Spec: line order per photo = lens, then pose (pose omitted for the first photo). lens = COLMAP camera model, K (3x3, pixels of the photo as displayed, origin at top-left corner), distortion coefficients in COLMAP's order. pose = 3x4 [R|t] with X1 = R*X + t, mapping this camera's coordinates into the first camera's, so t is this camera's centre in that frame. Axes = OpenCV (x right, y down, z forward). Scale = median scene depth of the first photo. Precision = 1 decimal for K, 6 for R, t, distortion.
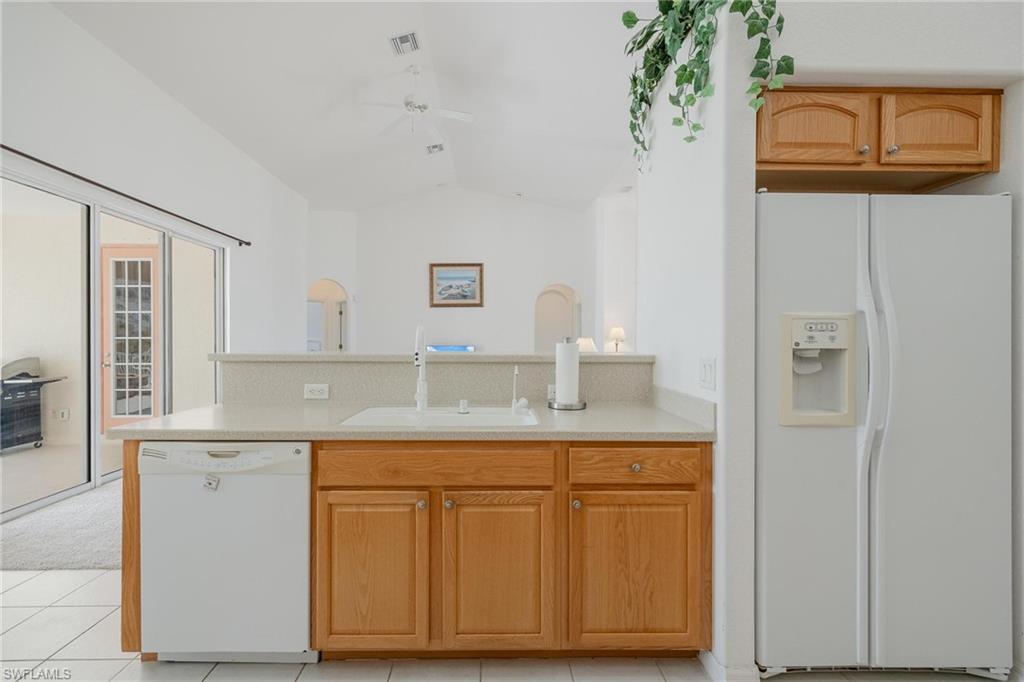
lens RADIAL K [[433.7, 0, 493.6], [0, 433.7, 341.5], [0, 0, 1]] dist [0.005926, 0.000198]
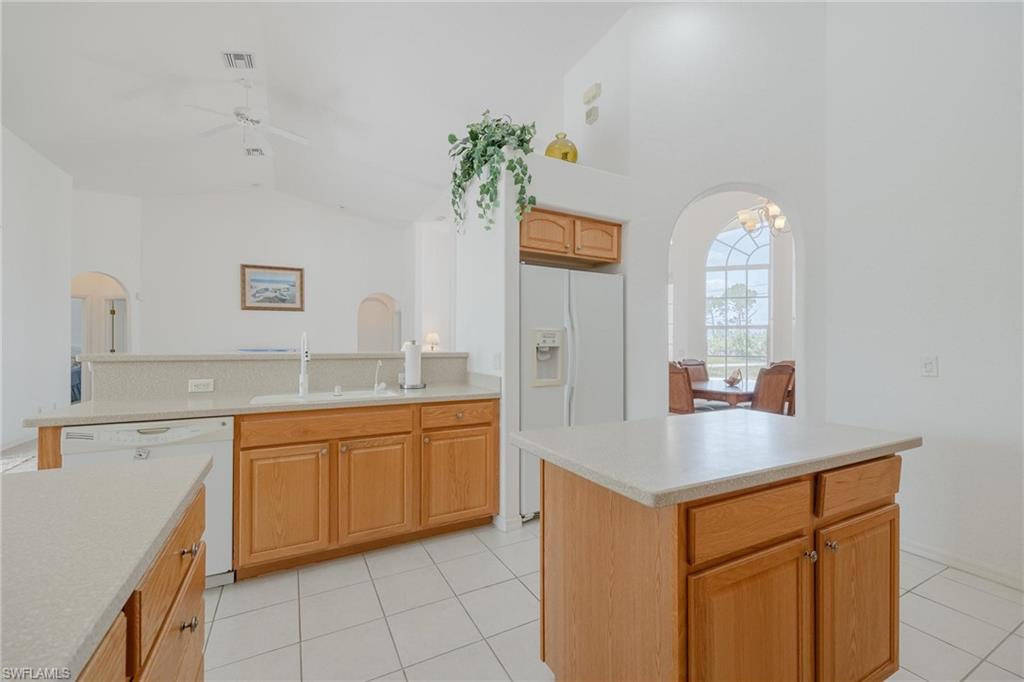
lens RADIAL K [[421.0, 0, 516.7], [0, 421.0, 345.1], [0, 0, 1]] dist [0.003329, 0.000259]
pose [[0.883094, -0.001733, 0.469193, -0.244685], [0.002817, 0.999995, -0.001607, 0.011329], [-0.469188, 0.002741, 0.883094, -0.559233]]
